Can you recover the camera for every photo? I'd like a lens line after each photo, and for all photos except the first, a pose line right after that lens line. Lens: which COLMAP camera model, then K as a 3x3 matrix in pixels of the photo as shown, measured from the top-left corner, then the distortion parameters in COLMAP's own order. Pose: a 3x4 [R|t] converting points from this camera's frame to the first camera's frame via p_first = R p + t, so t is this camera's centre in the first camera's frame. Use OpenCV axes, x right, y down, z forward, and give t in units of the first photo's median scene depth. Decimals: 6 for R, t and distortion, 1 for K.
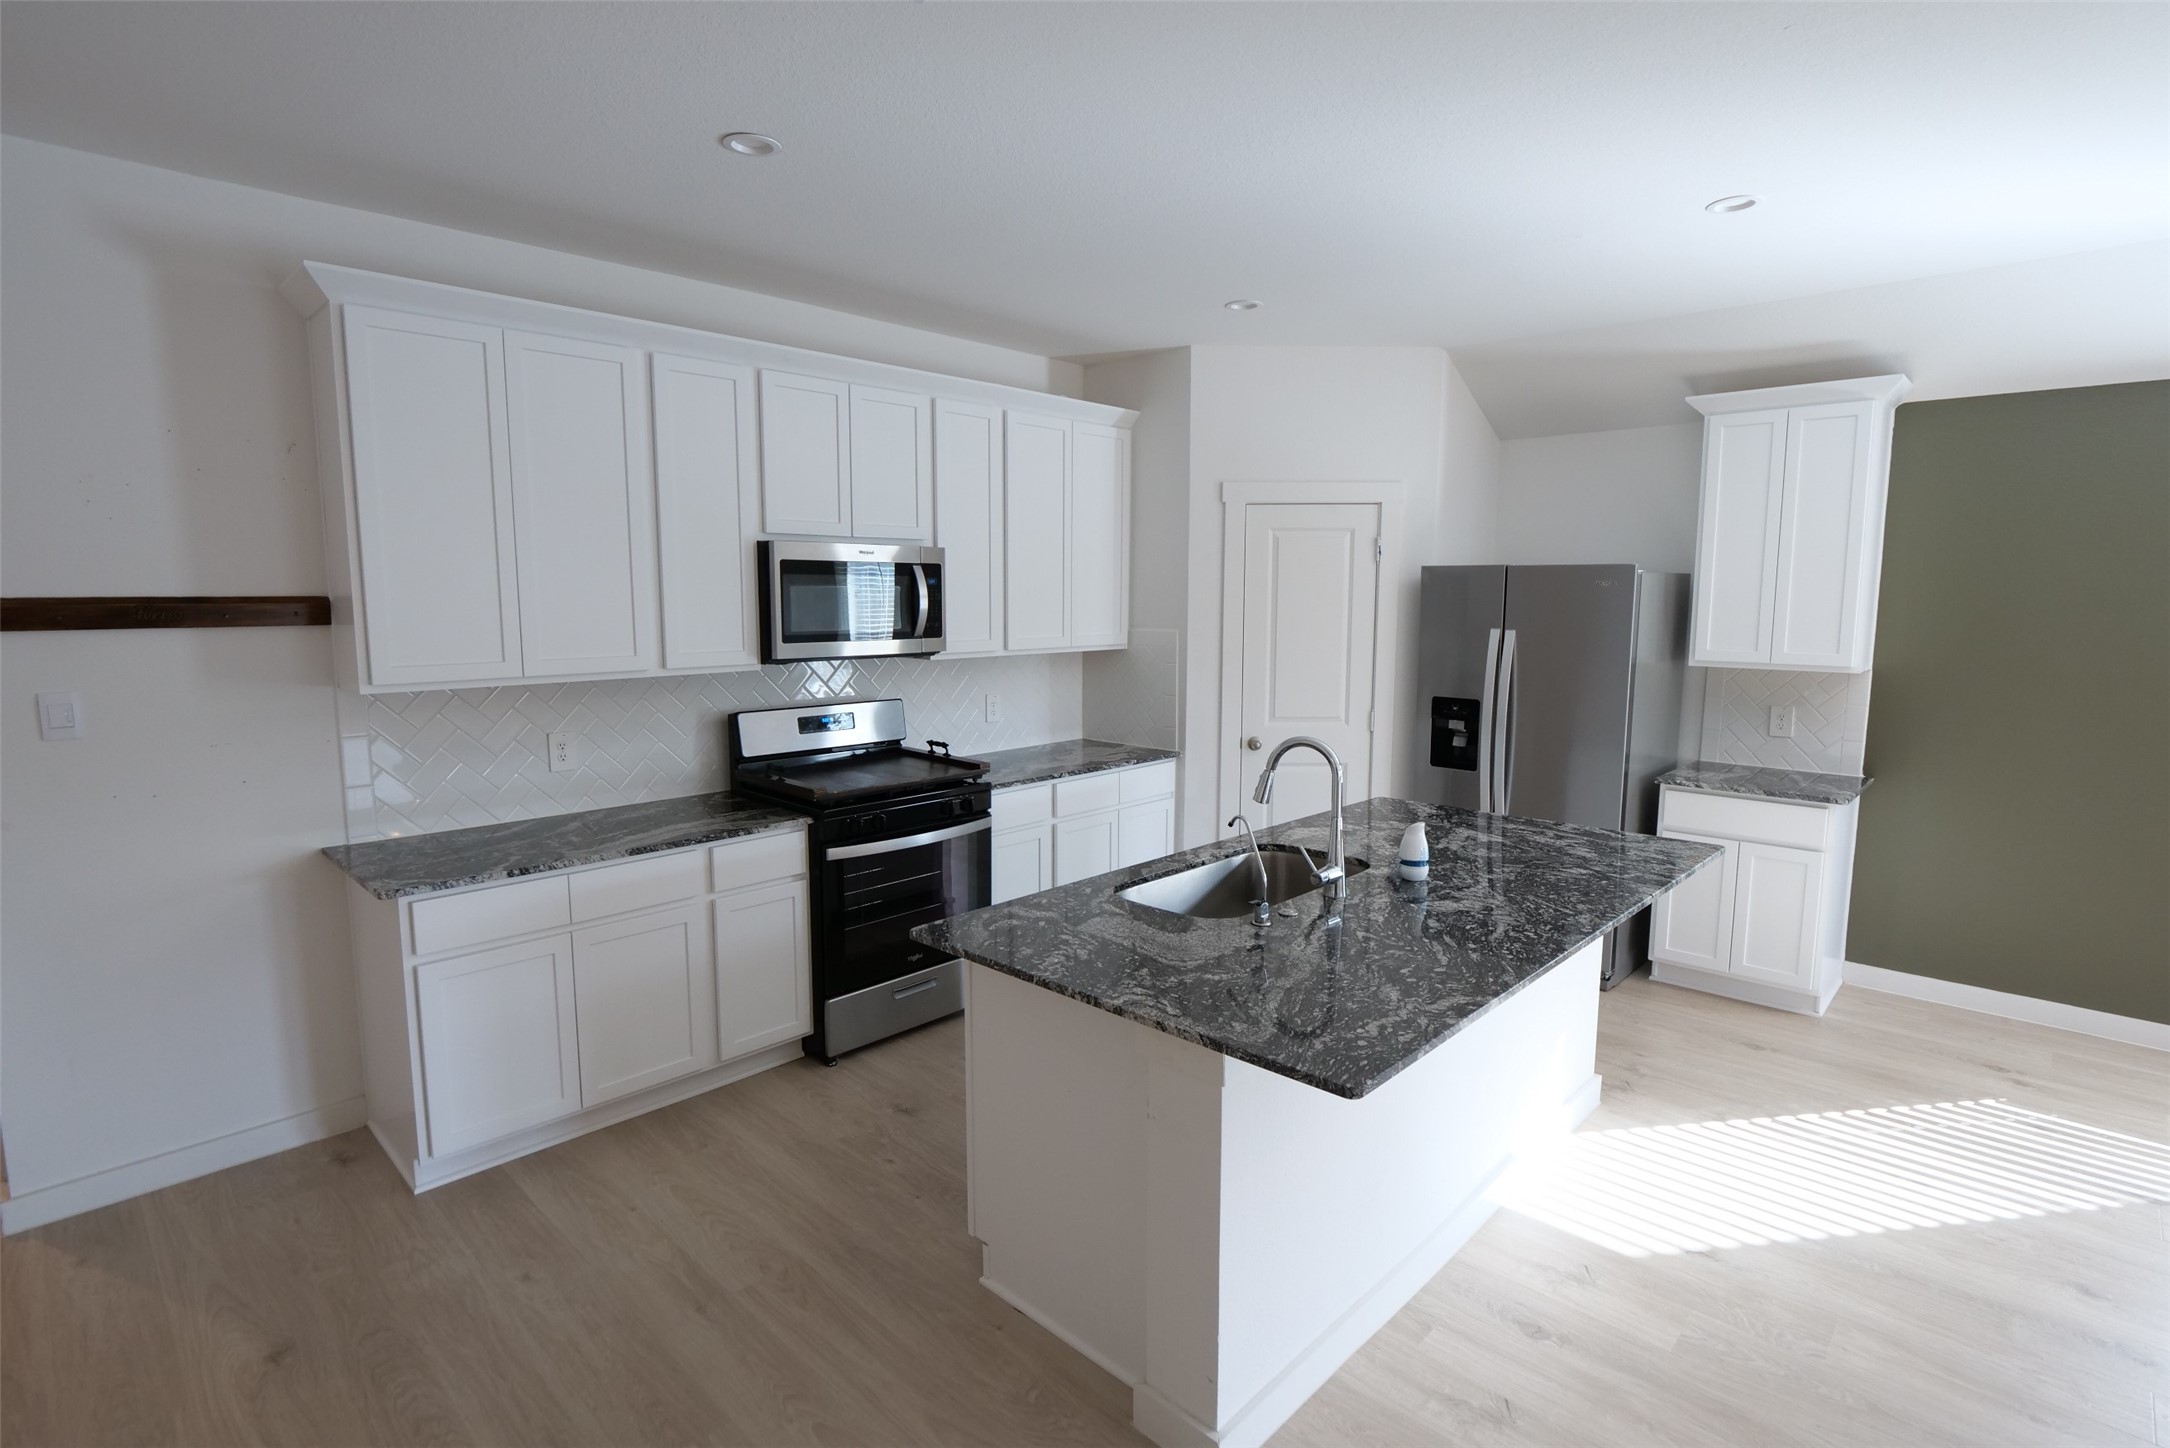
lens RADIAL K [[1052.5, 0, 1083.5], [0, 1052.5, 728.5], [0, 0, 1]] dist [-0.013992, 0.000638]
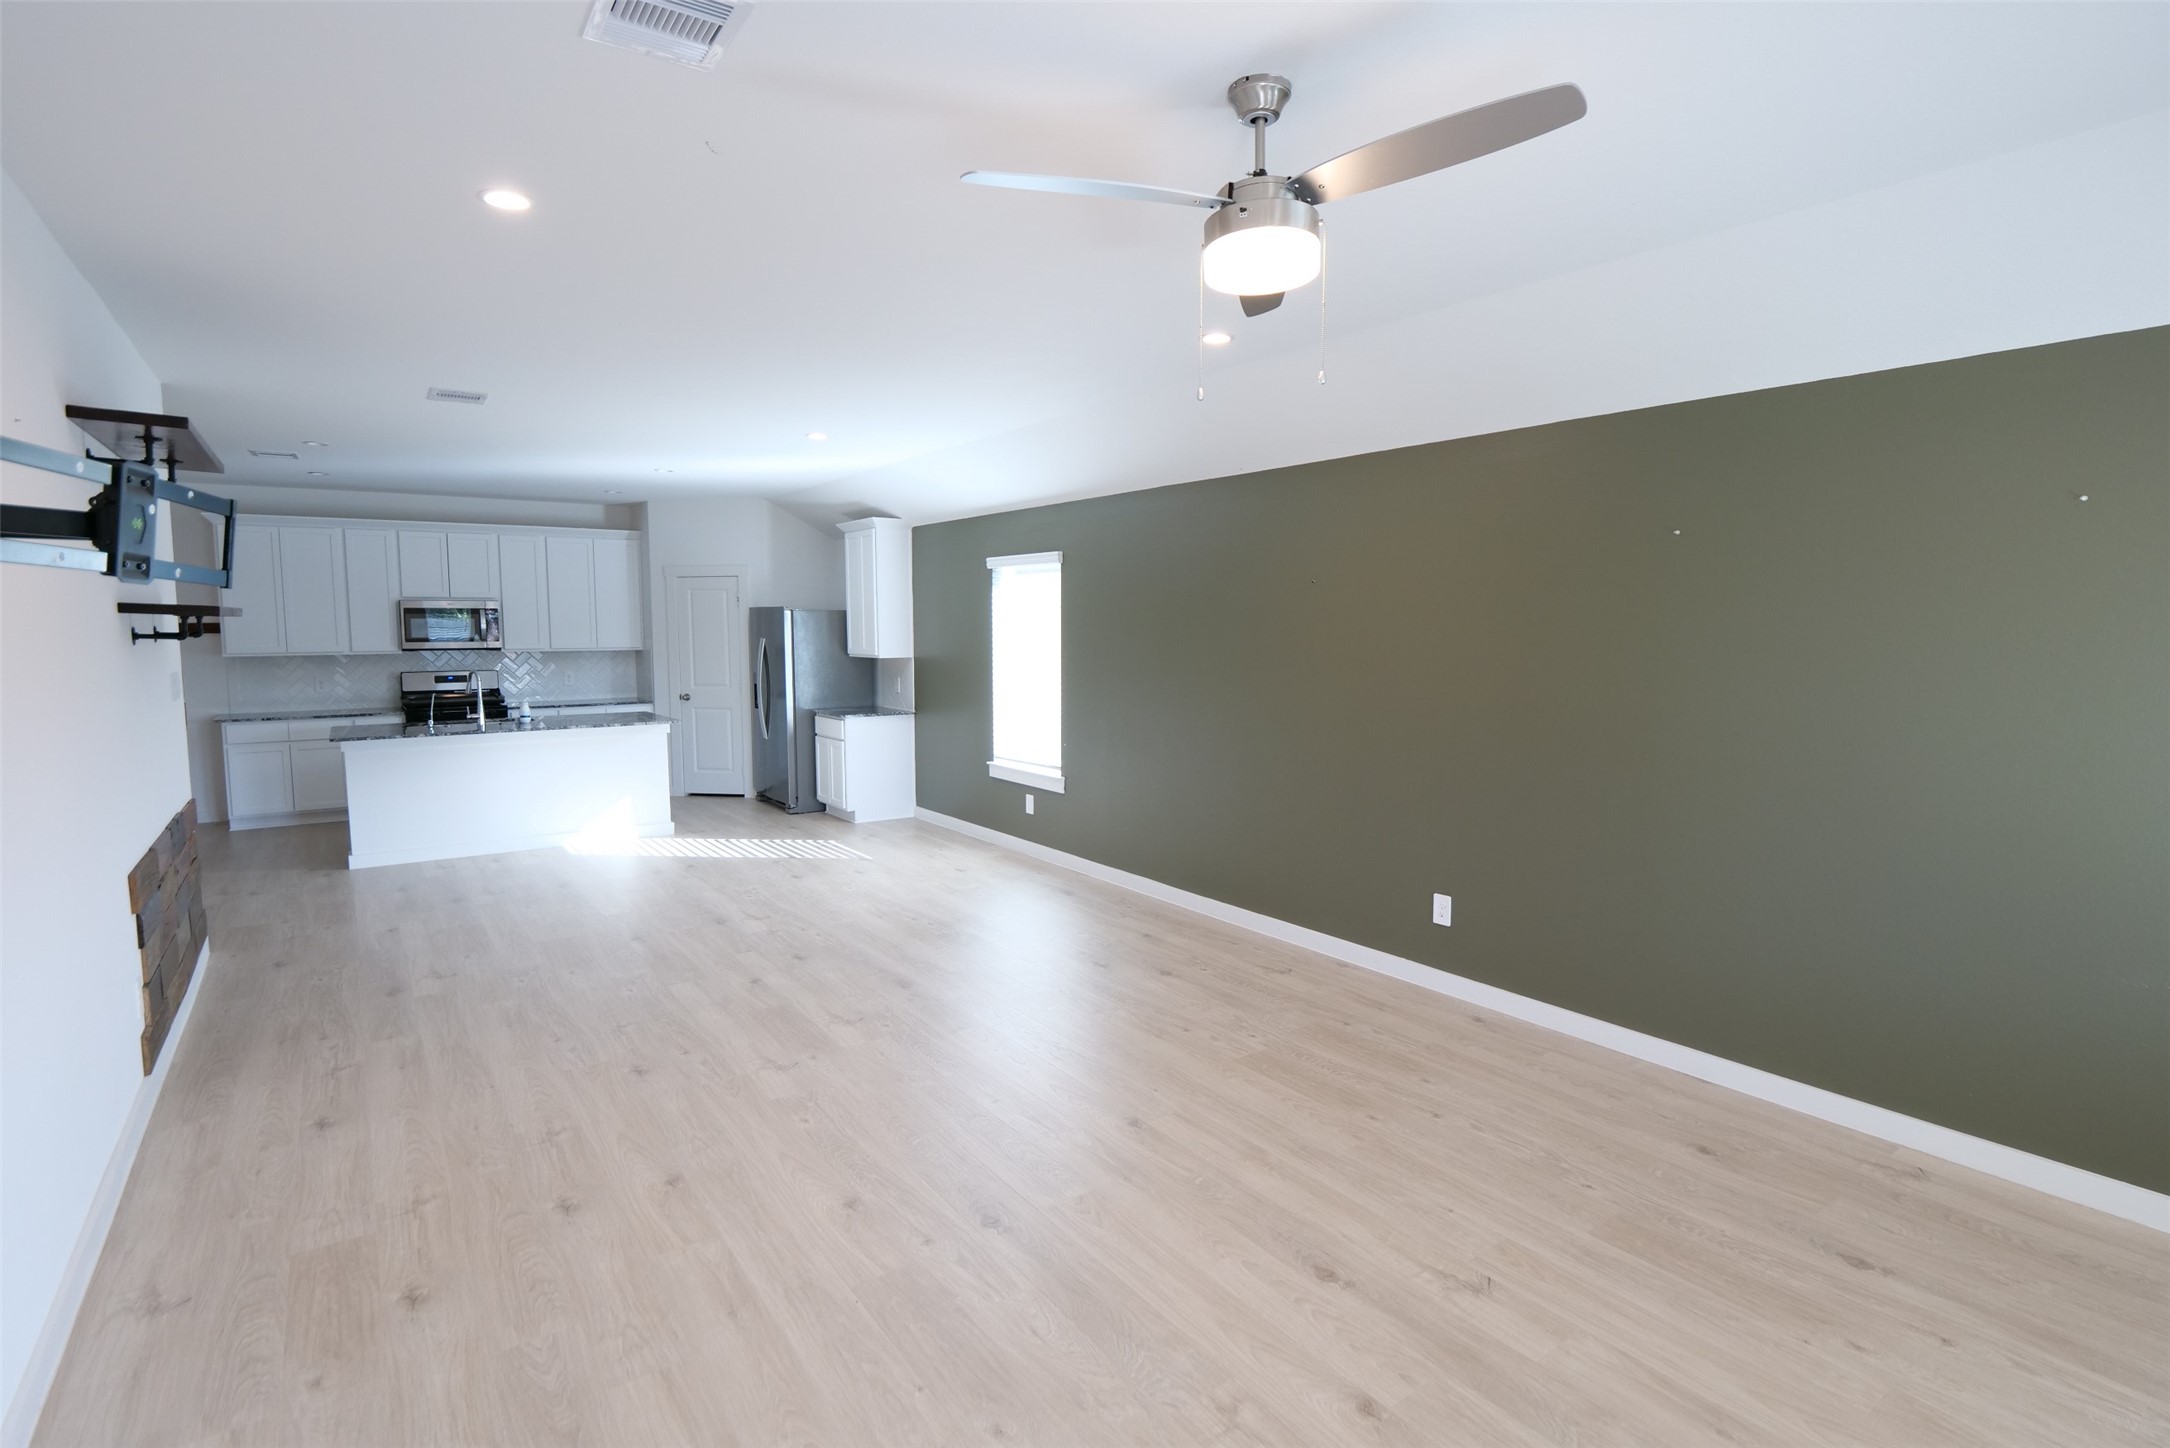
lens RADIAL K [[1056.5, 0, 1078.3], [0, 1056.5, 714.3], [0, 0, 1]] dist [-0.008854, -0.000169]
pose [[0.981673, 0.013968, -0.190059, 1.514666], [-0.022114, 0.998922, -0.040807, 0.134499], [0.189284, 0.044262, 0.980924, -0.965654]]
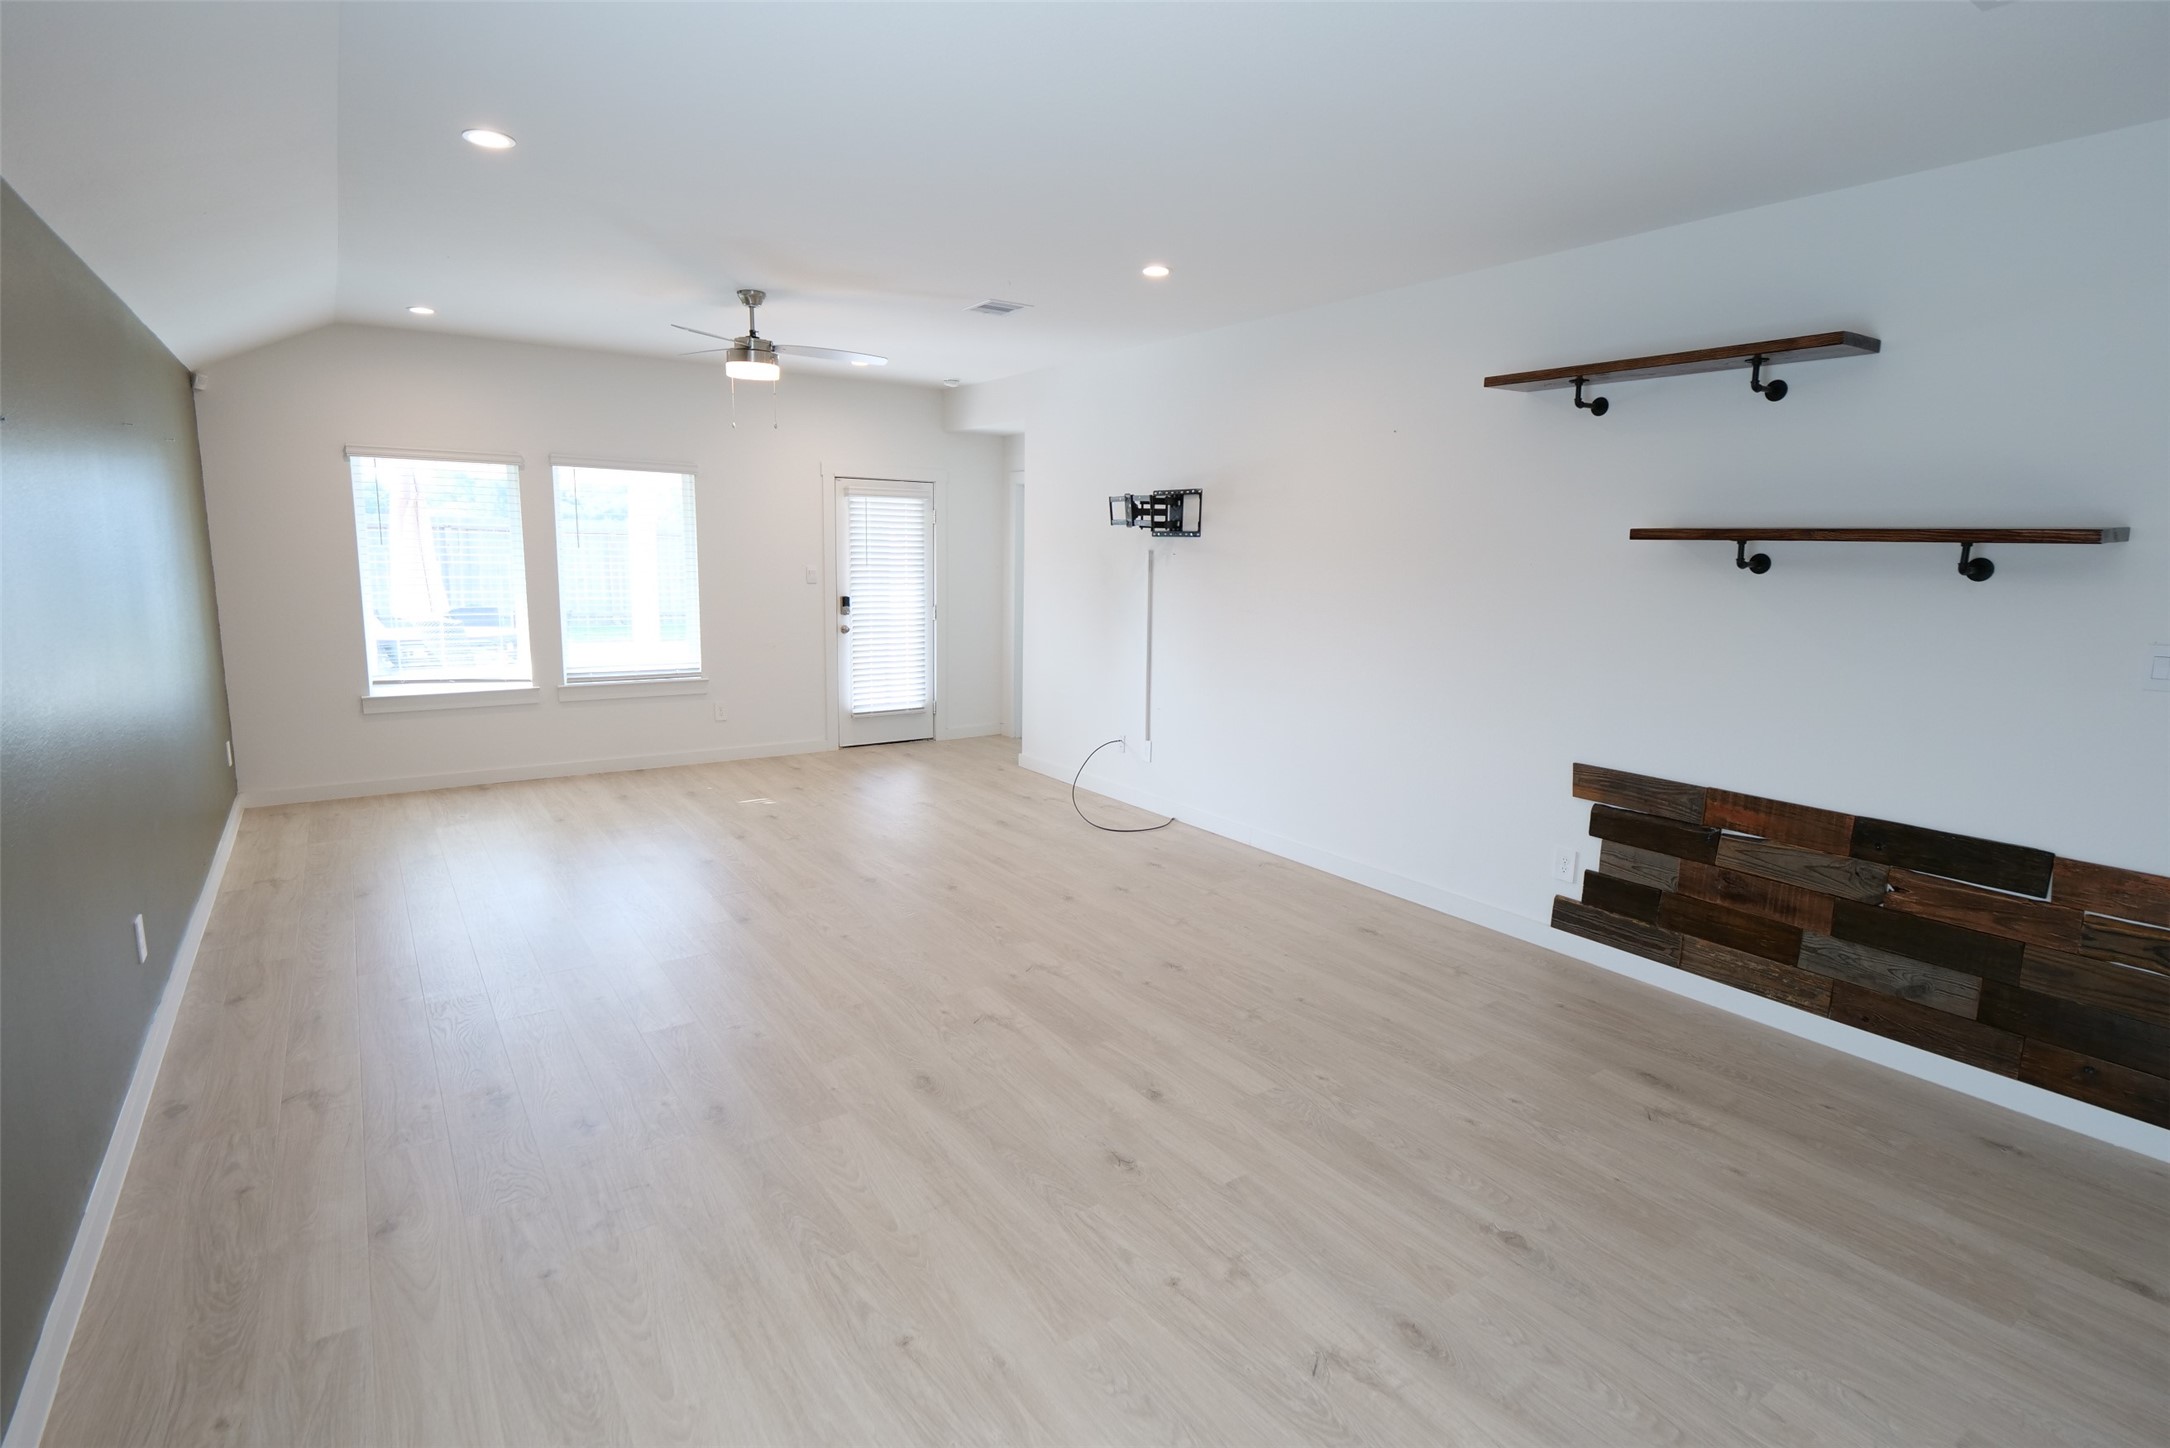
lens RADIAL K [[1056.5, 0, 1078.3], [0, 1056.5, 714.3], [0, 0, 1]] dist [-0.008854, -0.000169]
pose [[-0.979581, -0.055945, 0.193109, 0.873914], [0.000927, 0.959237, 0.282602, -0.083312], [-0.201047, 0.277010, -0.939598, 0.758236]]
